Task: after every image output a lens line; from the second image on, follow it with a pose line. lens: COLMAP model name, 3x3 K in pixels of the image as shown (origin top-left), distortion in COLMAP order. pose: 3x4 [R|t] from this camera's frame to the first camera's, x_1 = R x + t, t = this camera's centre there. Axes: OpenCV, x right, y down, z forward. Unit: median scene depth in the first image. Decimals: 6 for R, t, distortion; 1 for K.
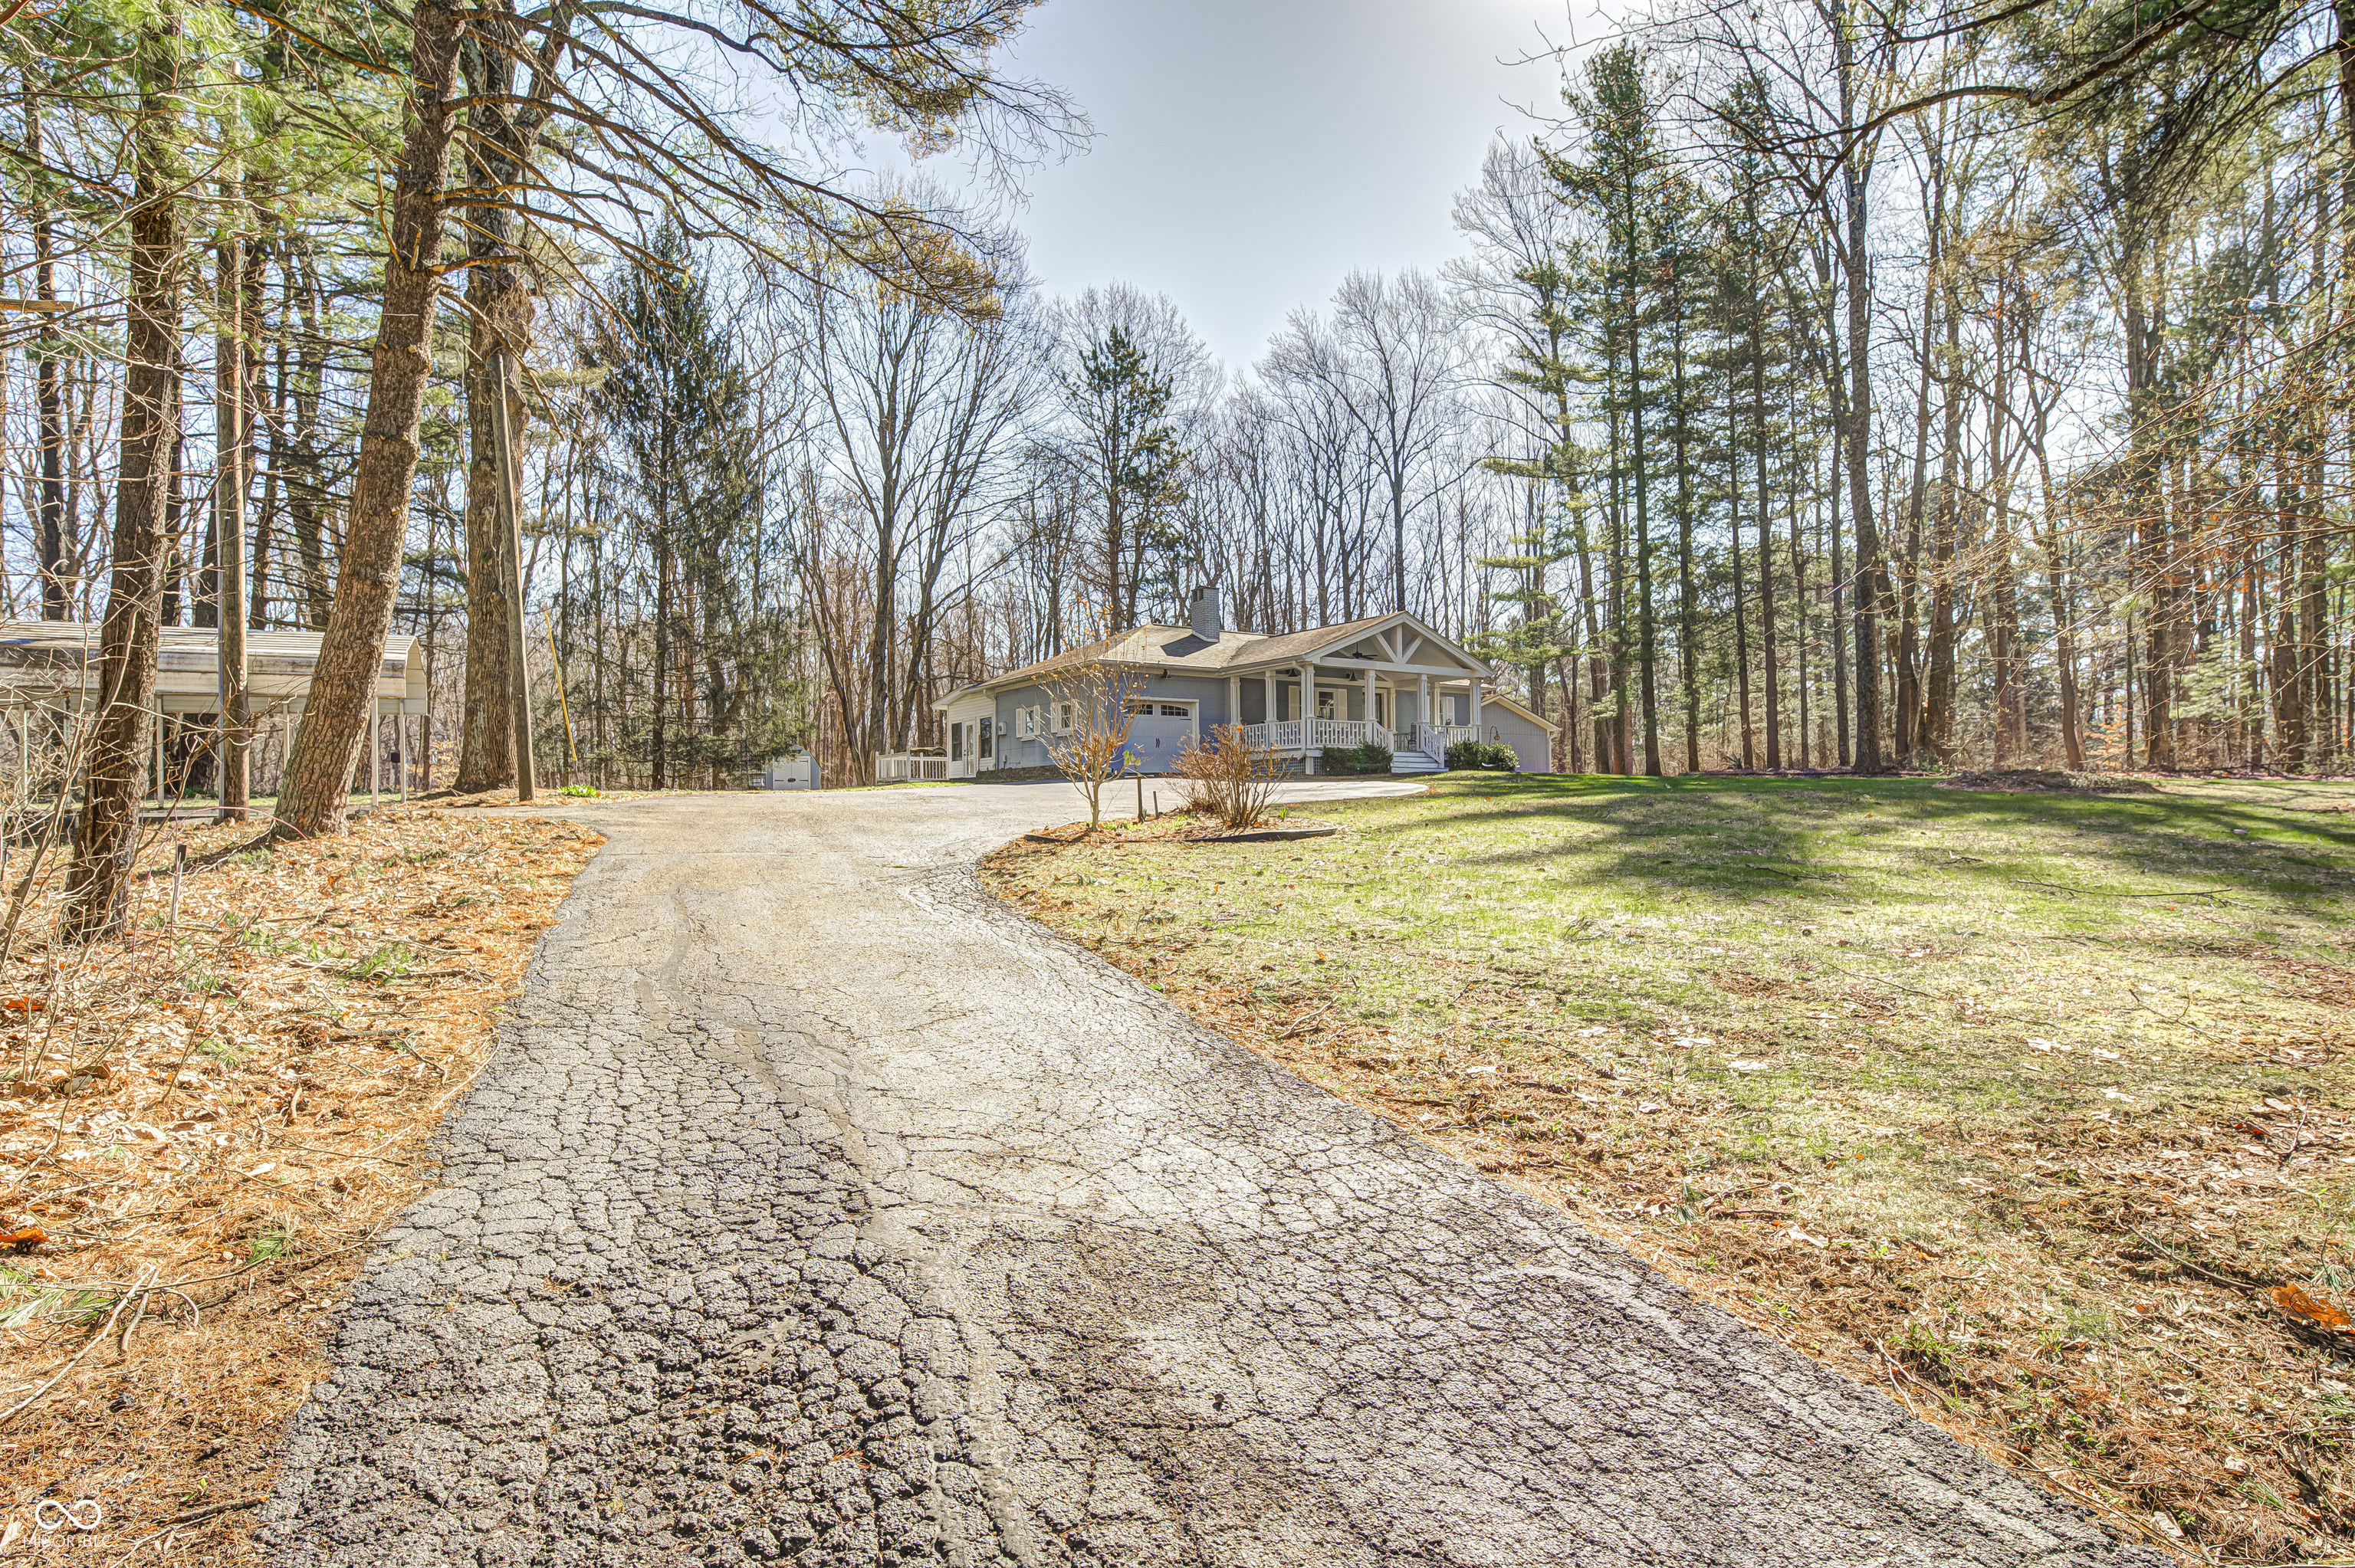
lens RADIAL K [[1175.7, 0, 1177.5], [0, 1175.7, 784.0], [0, 0, 1]] dist [0.000005, -0.000002]
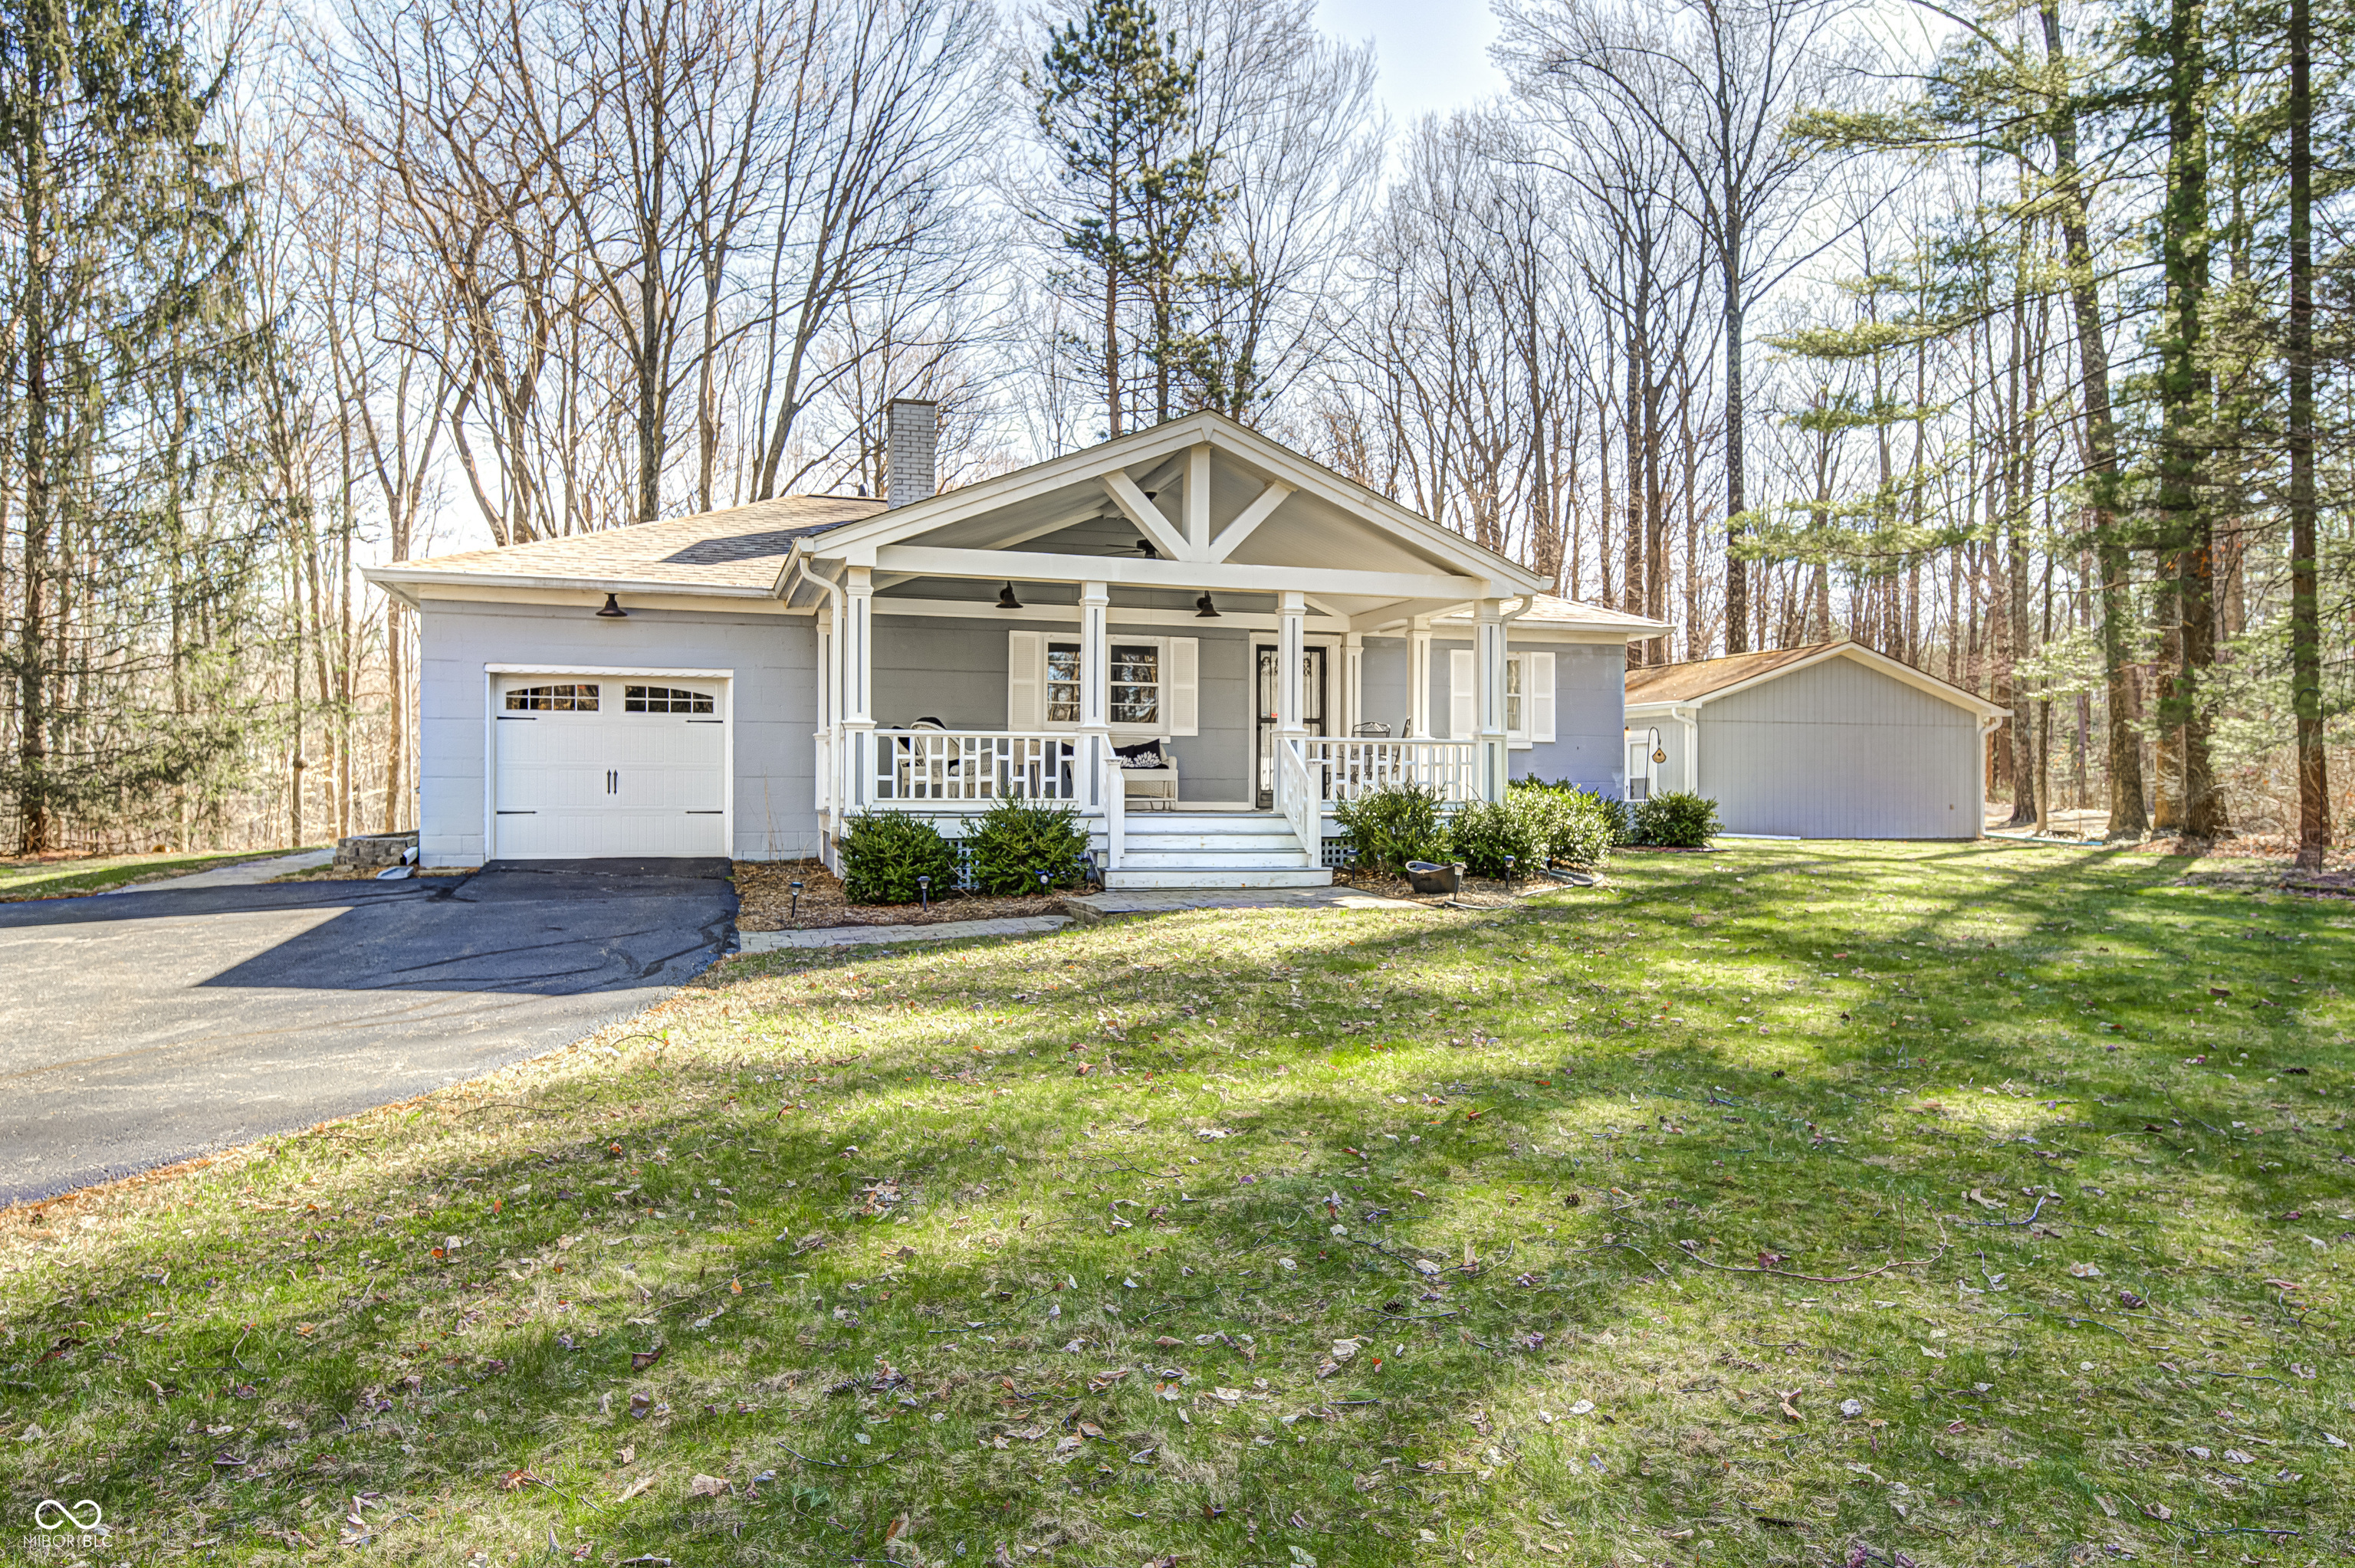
lens RADIAL K [[1521.3, 0, 1190.8], [0, 1521.3, 803.0], [0, 0, 1]] dist [0.014676, 0.001500]
pose [[0.963469, 0.013489, -0.267479, 0.303286], [-0.007361, 0.999687, 0.023903, -0.041889], [0.267717, -0.021061, 0.963267, 0.562711]]
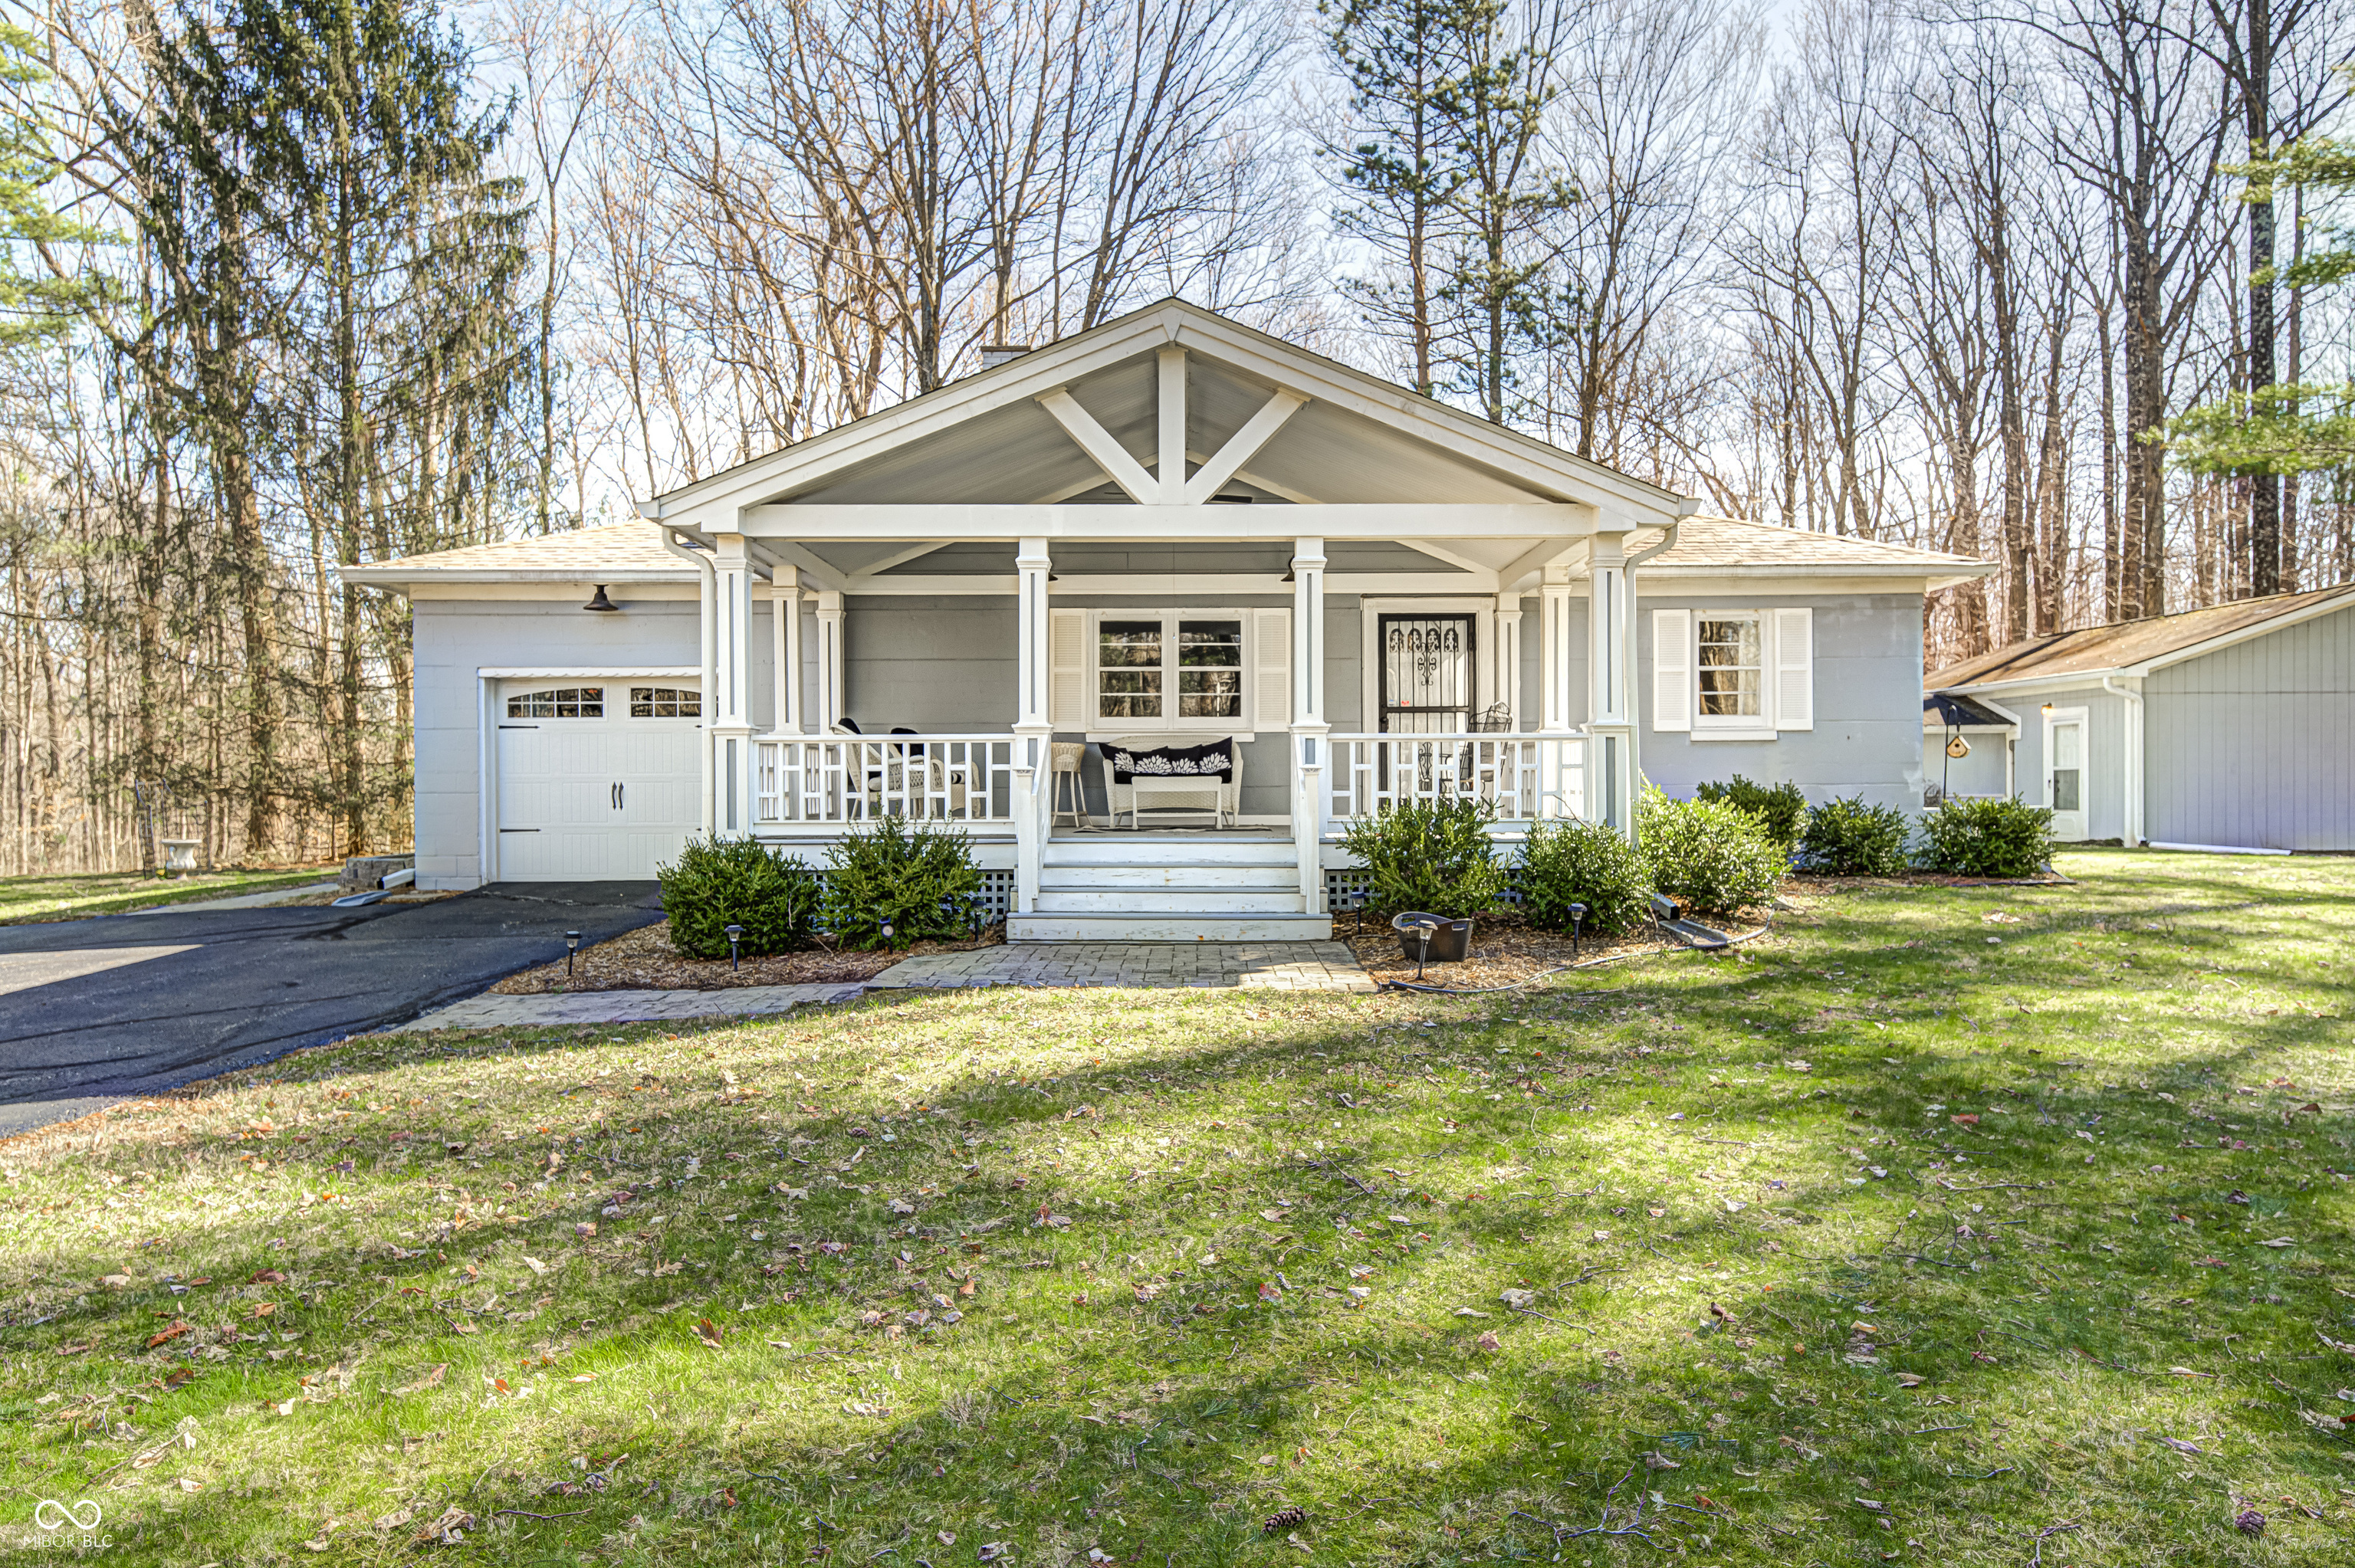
lens RADIAL K [[1521.3, 0, 1190.8], [0, 1521.3, 803.0], [0, 0, 1]] dist [0.014676, 0.001500]
pose [[0.836701, 0.012061, -0.547527, 0.367611], [0.005980, 0.999497, 0.031156, -0.046015], [0.547627, -0.029343, 0.836208, 0.701963]]
